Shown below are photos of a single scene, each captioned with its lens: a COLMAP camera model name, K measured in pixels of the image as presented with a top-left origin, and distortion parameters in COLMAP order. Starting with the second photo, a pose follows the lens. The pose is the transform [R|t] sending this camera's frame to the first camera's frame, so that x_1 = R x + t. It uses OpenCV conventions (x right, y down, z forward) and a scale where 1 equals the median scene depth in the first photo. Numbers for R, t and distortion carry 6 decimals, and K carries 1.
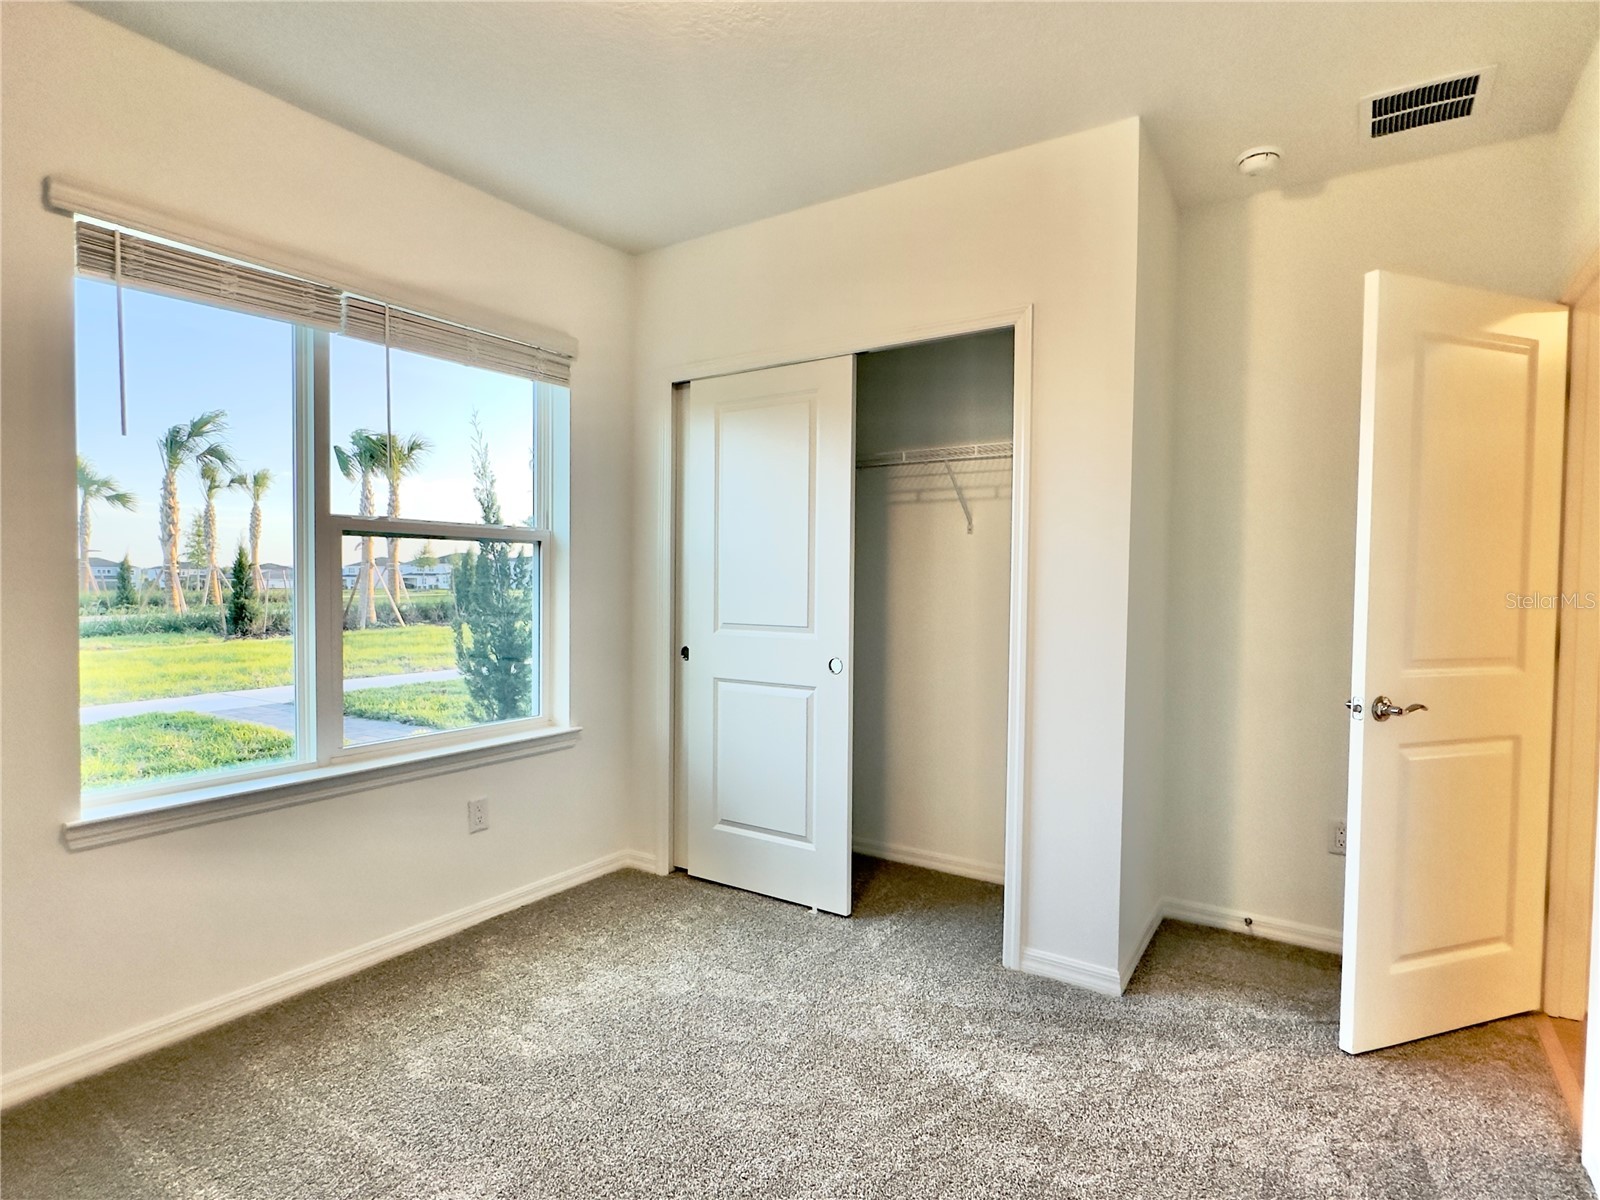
lens RADIAL K [[838.3, 0, 802.5], [0, 838.3, 595.8], [0, 0, 1]] dist [-0.004763, 0.002612]
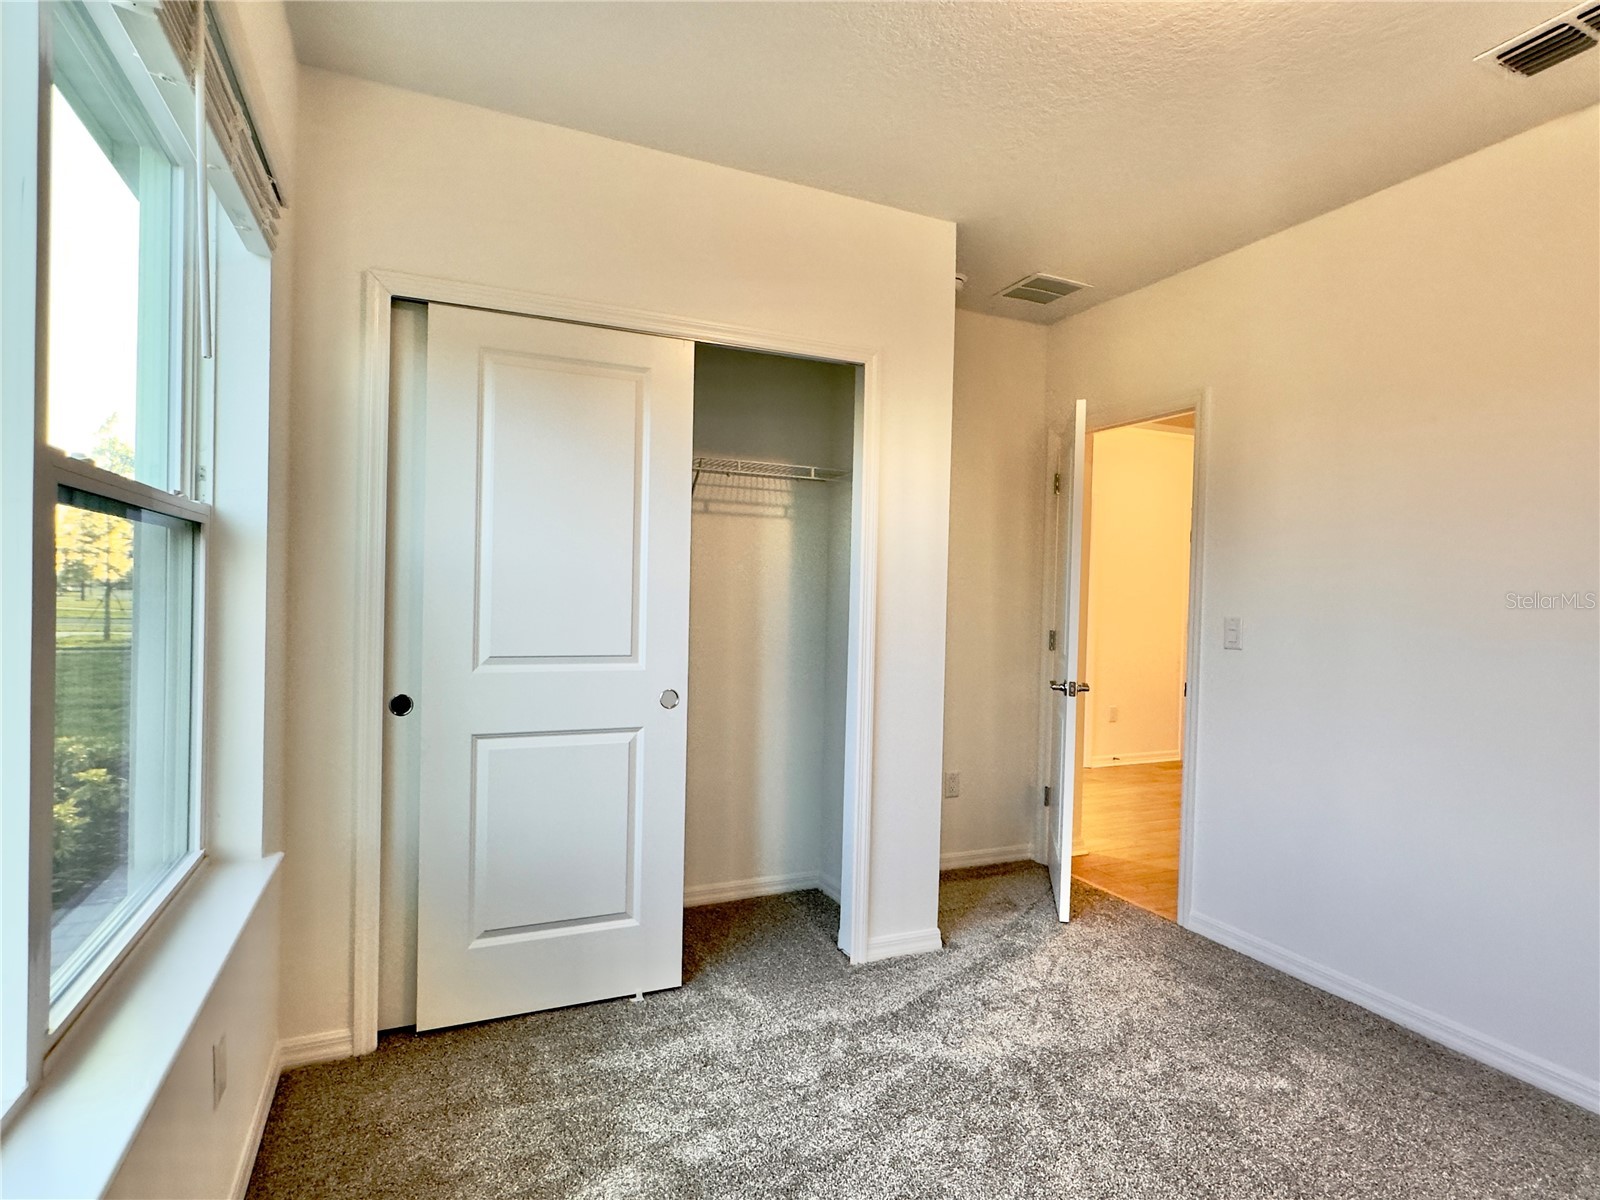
lens RADIAL K [[838.3, 0, 796.3], [0, 838.3, 596.3], [0, 0, 1]] dist [-0.004763, 0.002612]
pose [[0.546524, -0.001406, 0.837442, -0.592961], [0.000194, 0.999999, 0.001552, -0.021905], [-0.837443, -0.000685, 0.546524, 0.415890]]
